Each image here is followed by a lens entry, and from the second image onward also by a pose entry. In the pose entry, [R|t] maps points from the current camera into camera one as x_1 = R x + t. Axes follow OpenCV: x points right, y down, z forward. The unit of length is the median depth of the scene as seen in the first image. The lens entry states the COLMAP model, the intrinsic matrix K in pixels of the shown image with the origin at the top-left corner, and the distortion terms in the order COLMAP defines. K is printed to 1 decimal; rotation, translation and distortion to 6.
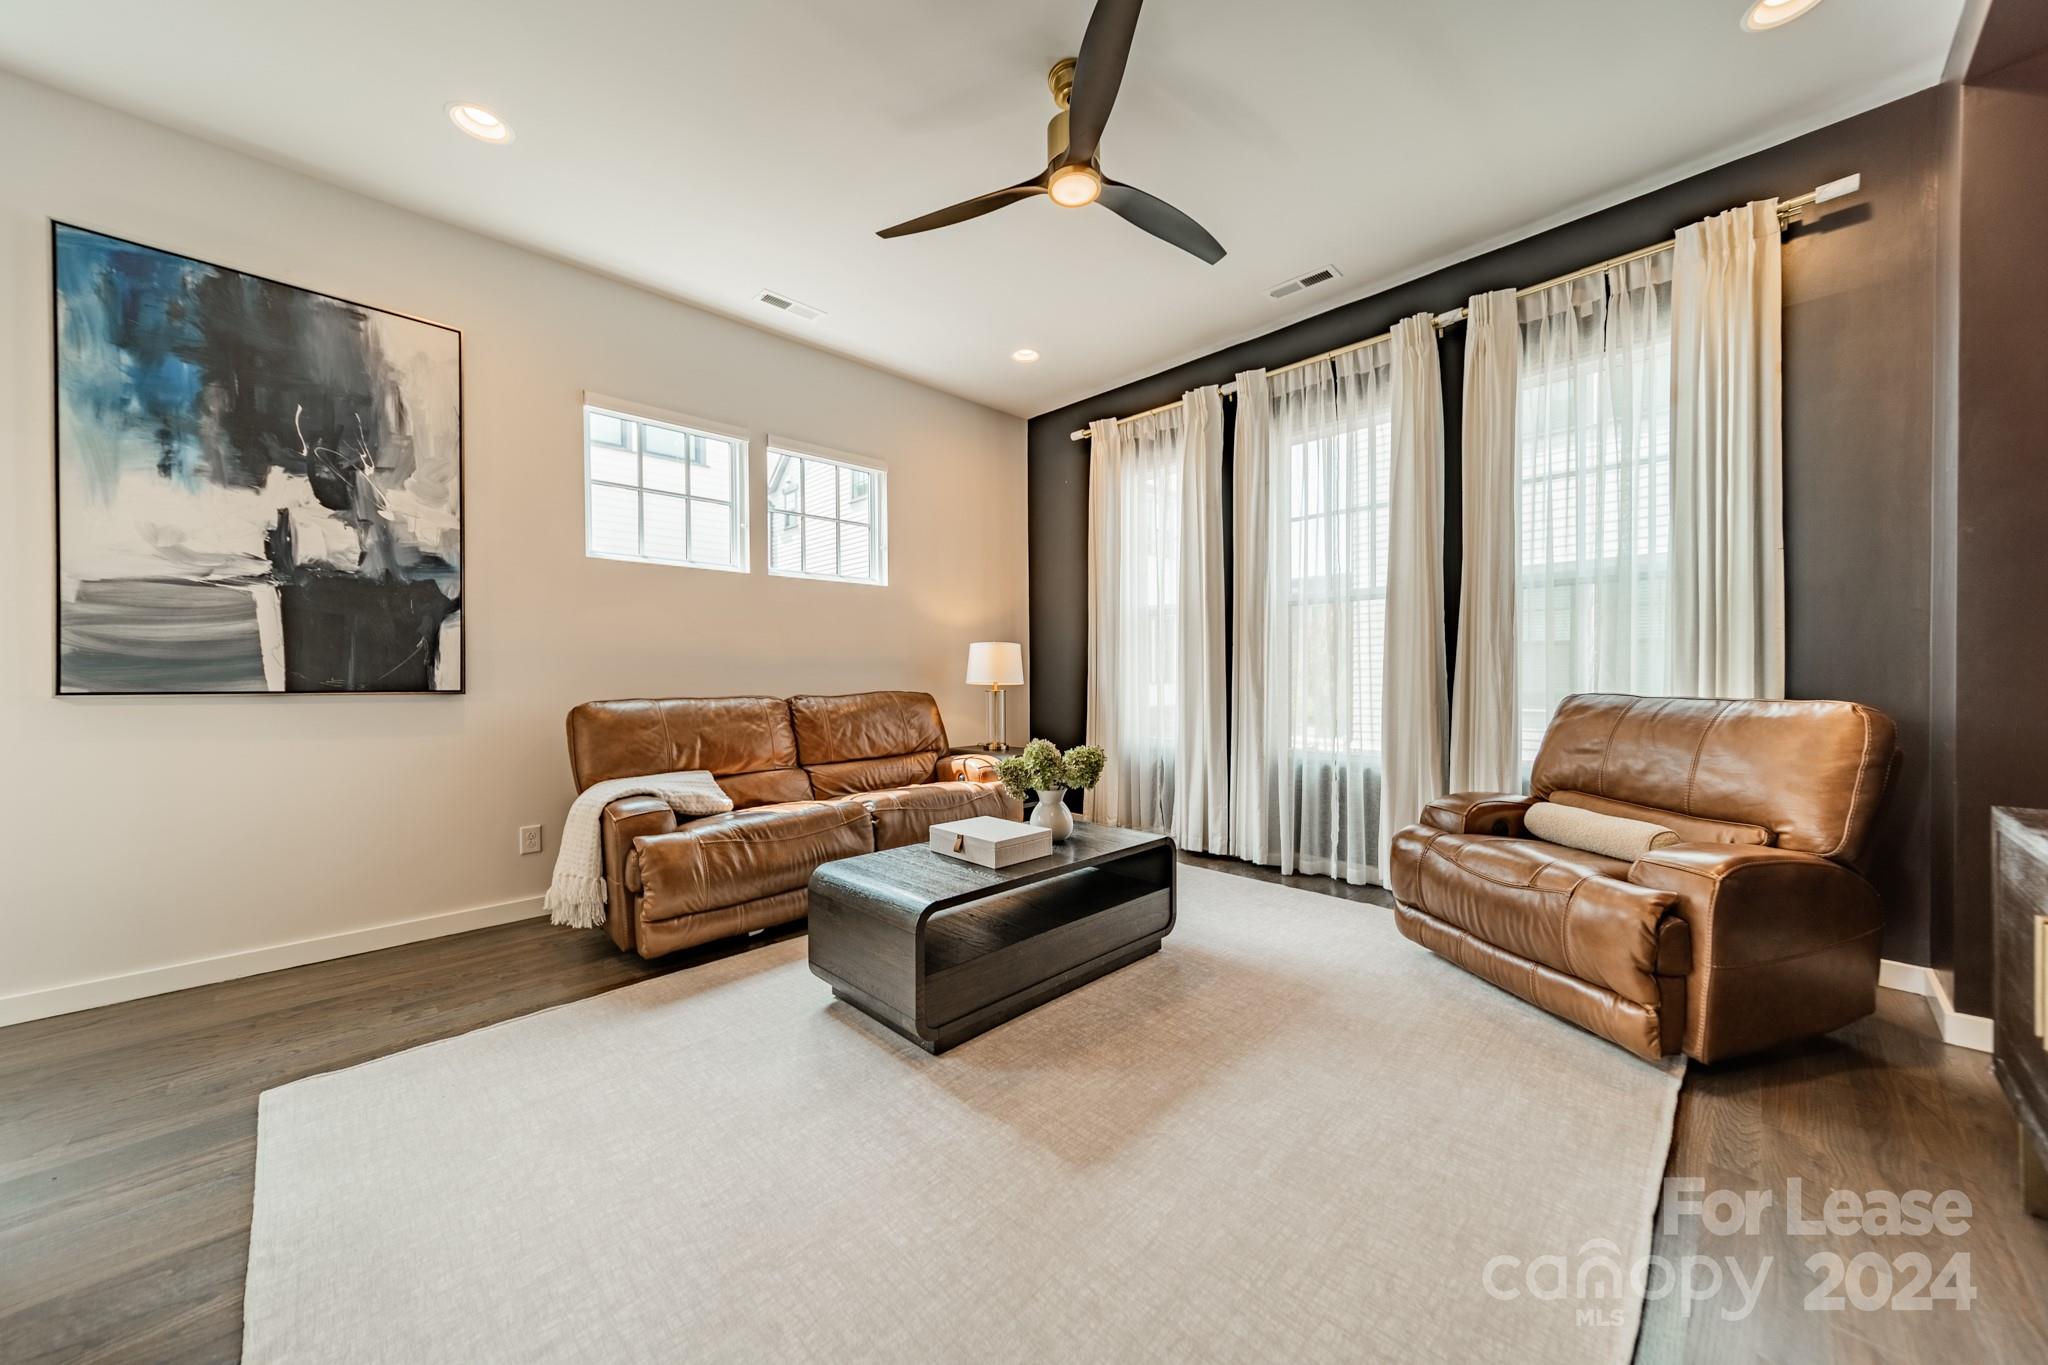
lens RADIAL K [[726.5, 0, 1028.9], [0, 726.5, 681.6], [0, 0, 1]] dist [0.008148, -0.000606]
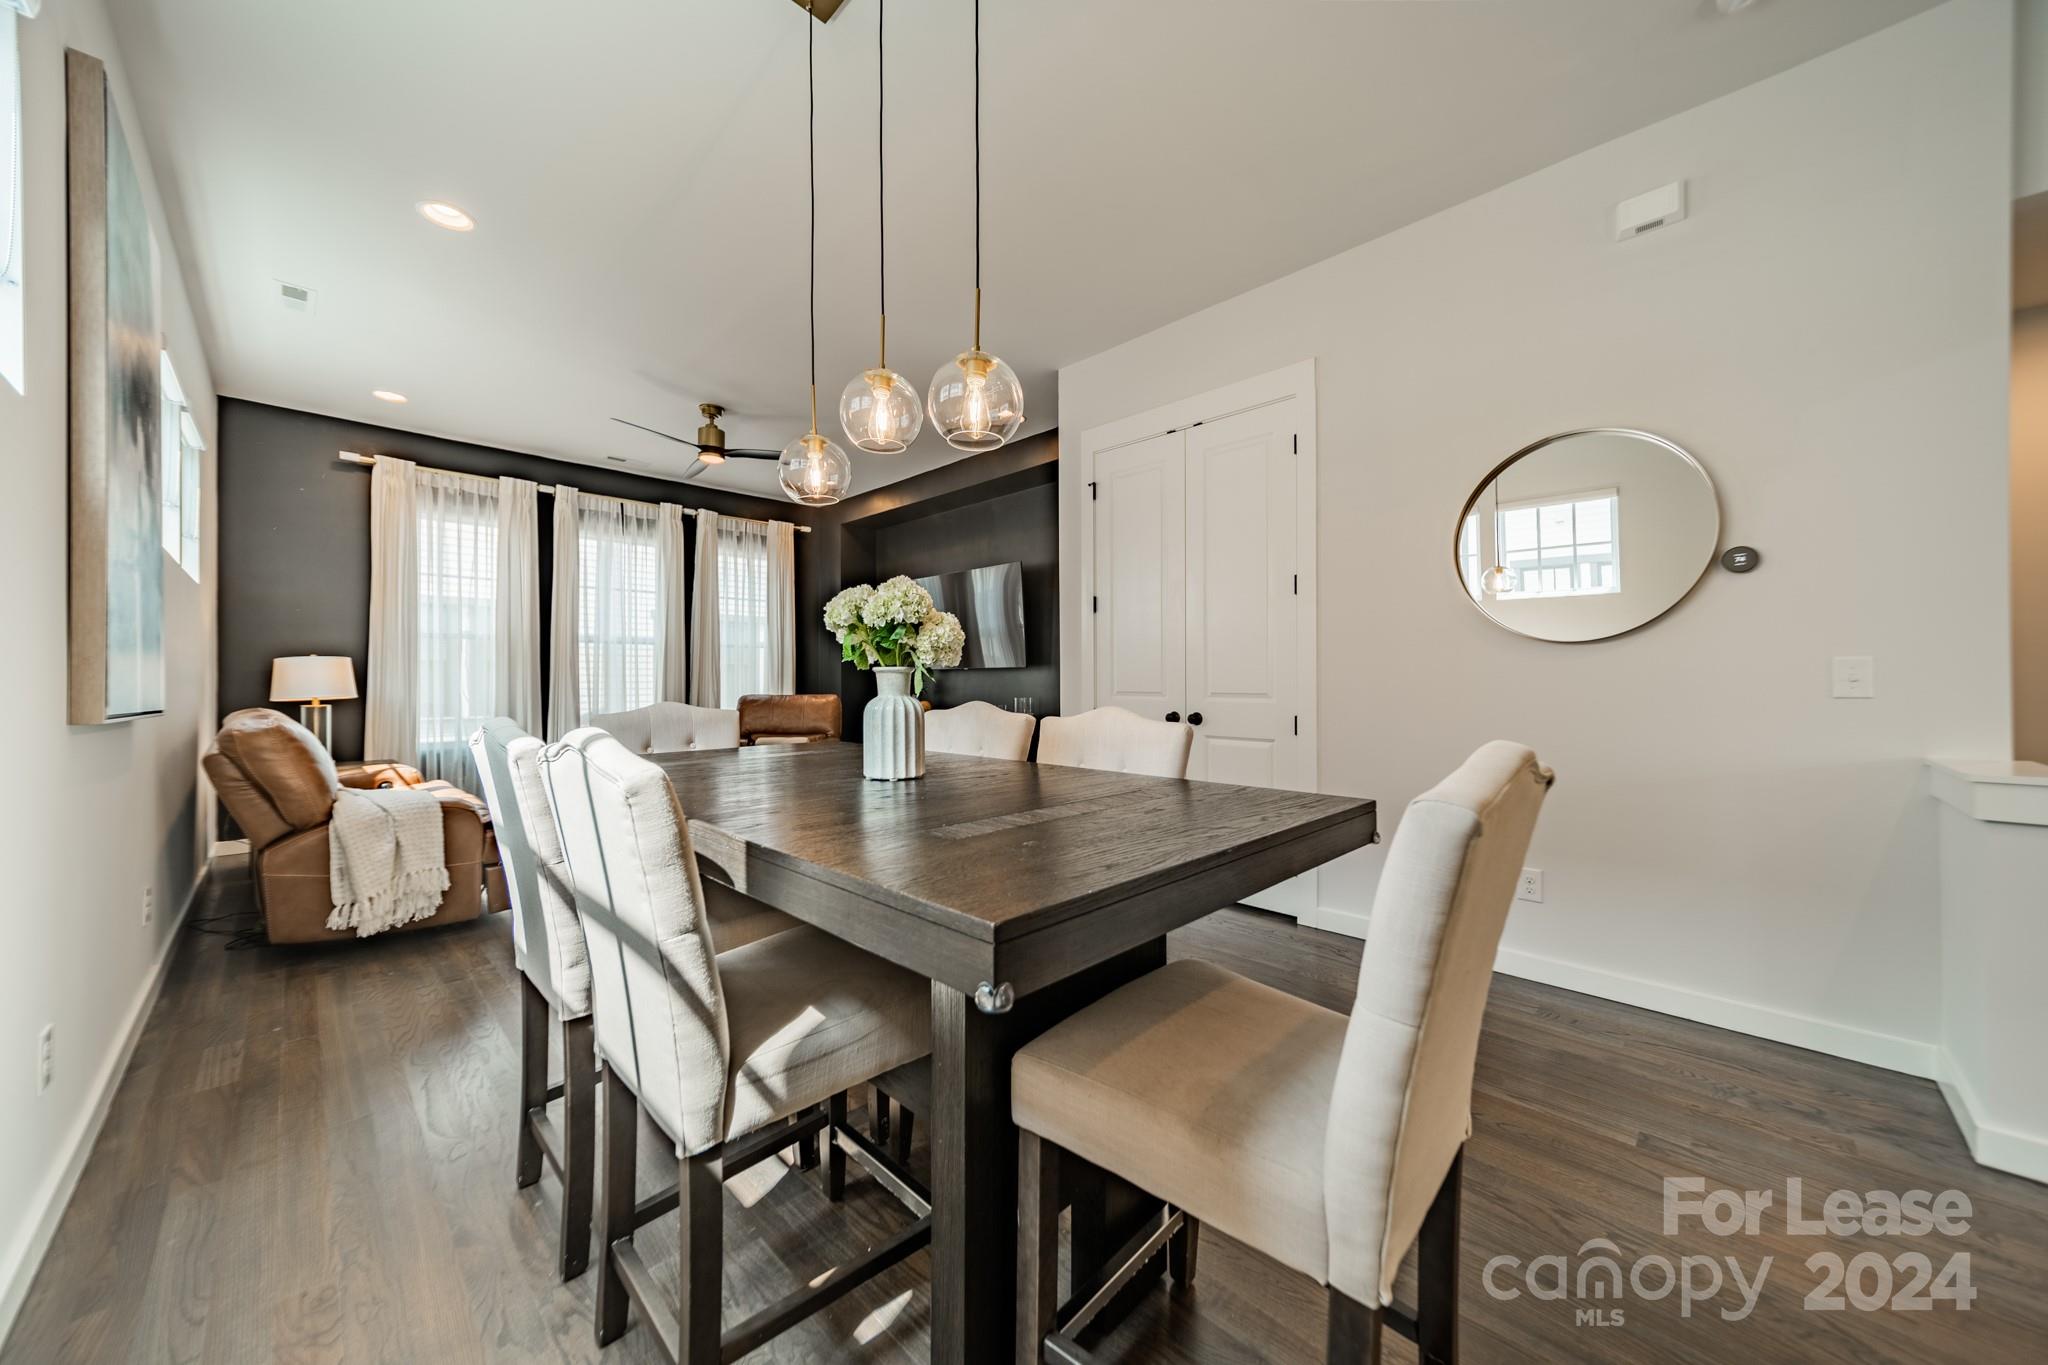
lens RADIAL K [[726.5, 0, 1042.2], [0, 726.5, 676.3], [0, 0, 1]] dist [0.008148, -0.000606]
pose [[-0.018606, 0.013646, 0.999734, -1.718396], [0.012919, 0.999827, -0.013407, -0.001739], [-0.999743, 0.012666, -0.018780, 0.073897]]
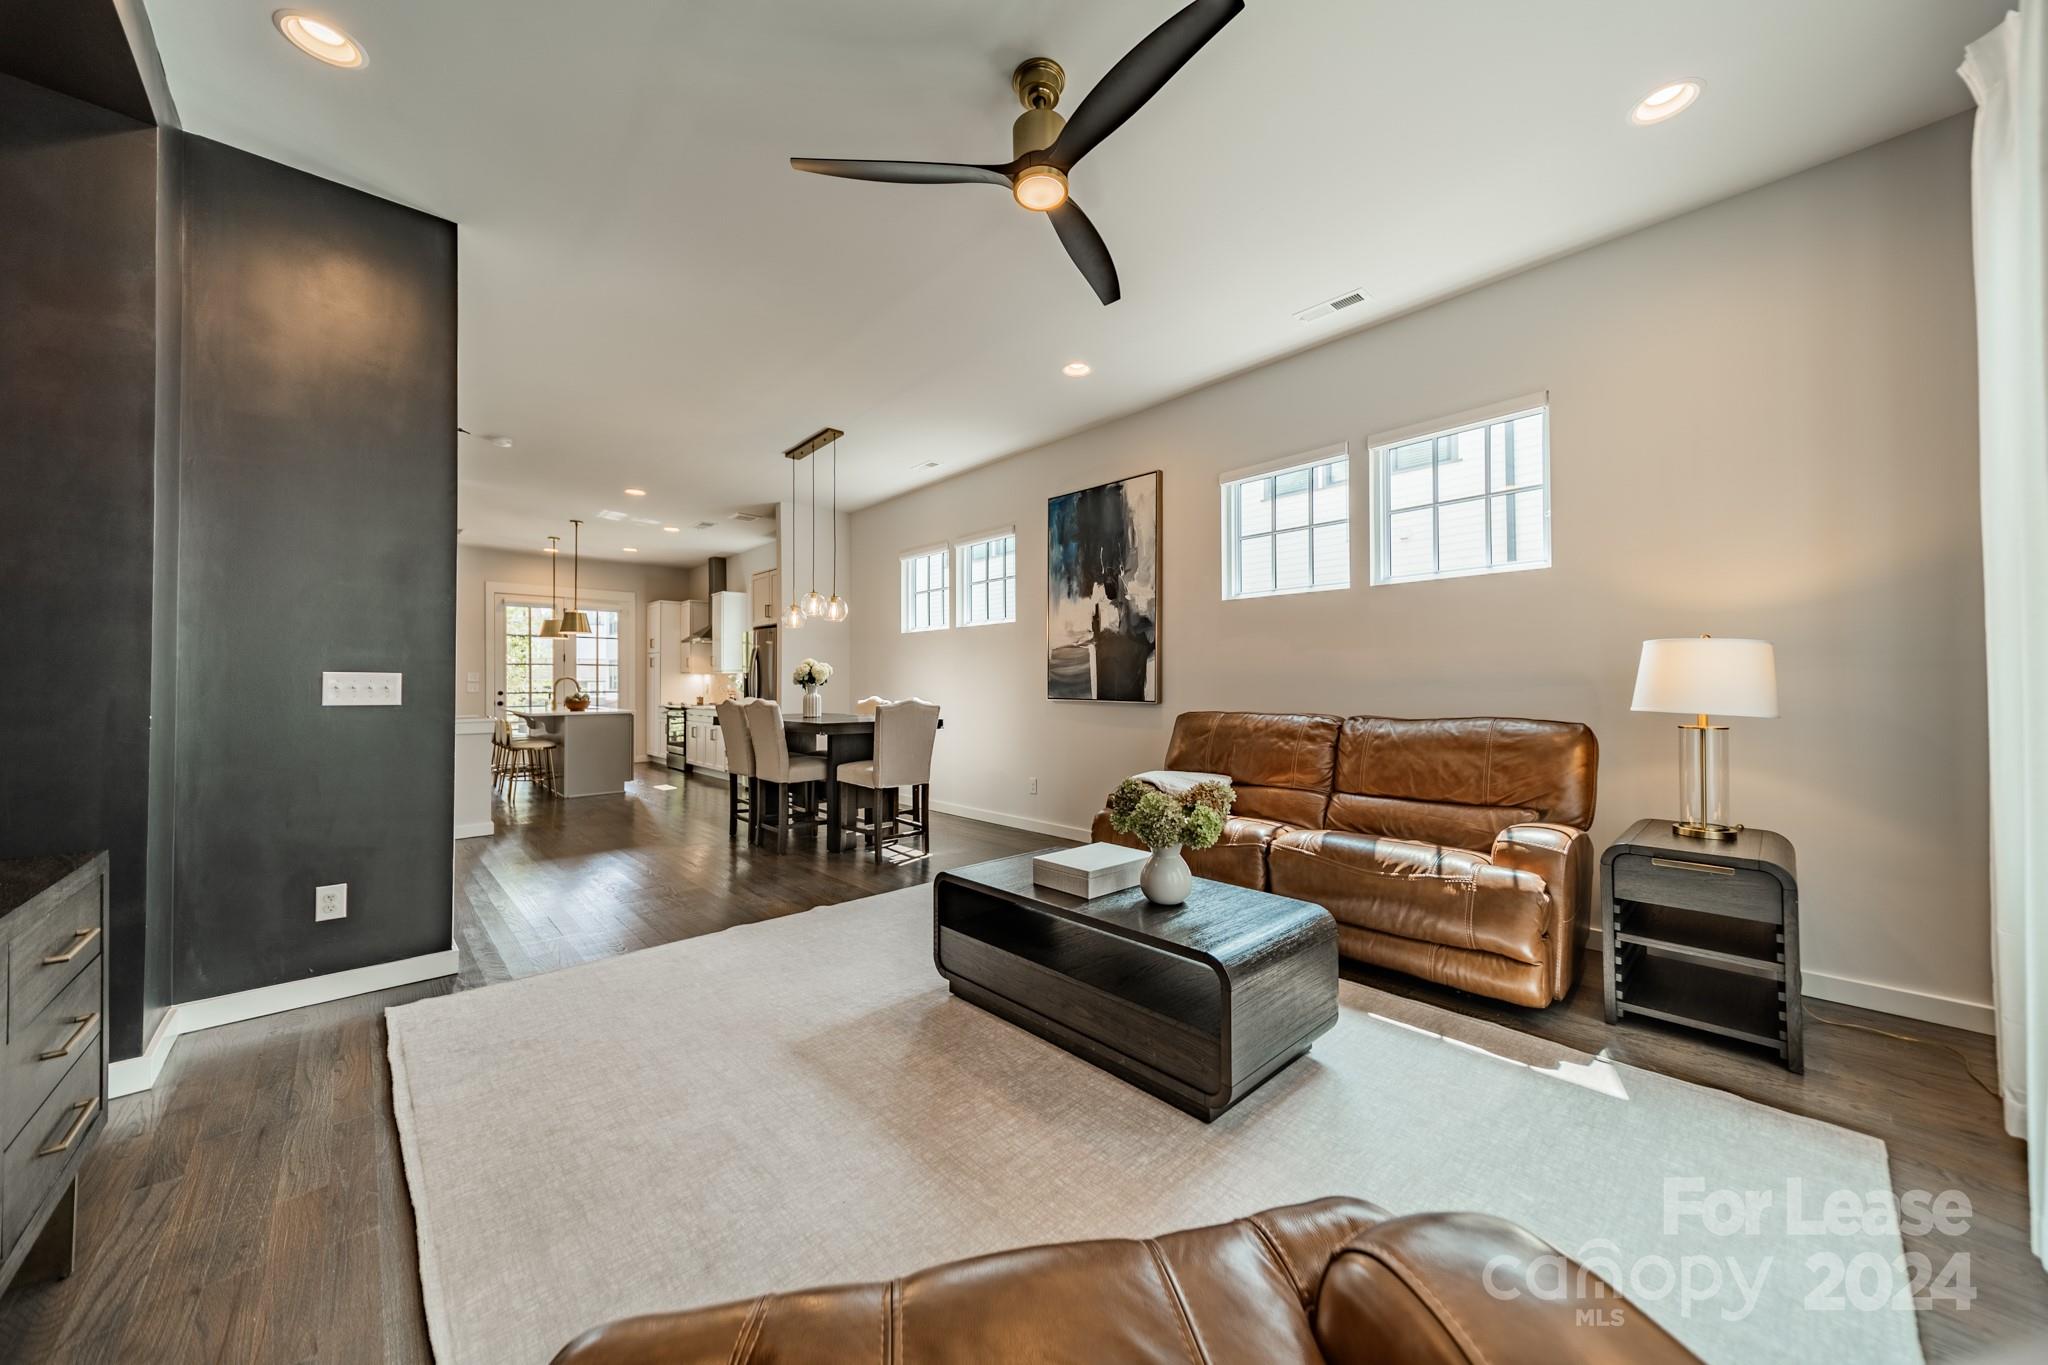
lens RADIAL K [[726.5, 0, 1037.7], [0, 726.5, 675.9], [0, 0, 1]] dist [0.008148, -0.000606]
pose [[-0.027661, -0.008932, -0.999577, 0.841739], [-0.005217, 0.999948, -0.008791, -0.028756], [0.999604, 0.004971, -0.027706, 0.856979]]
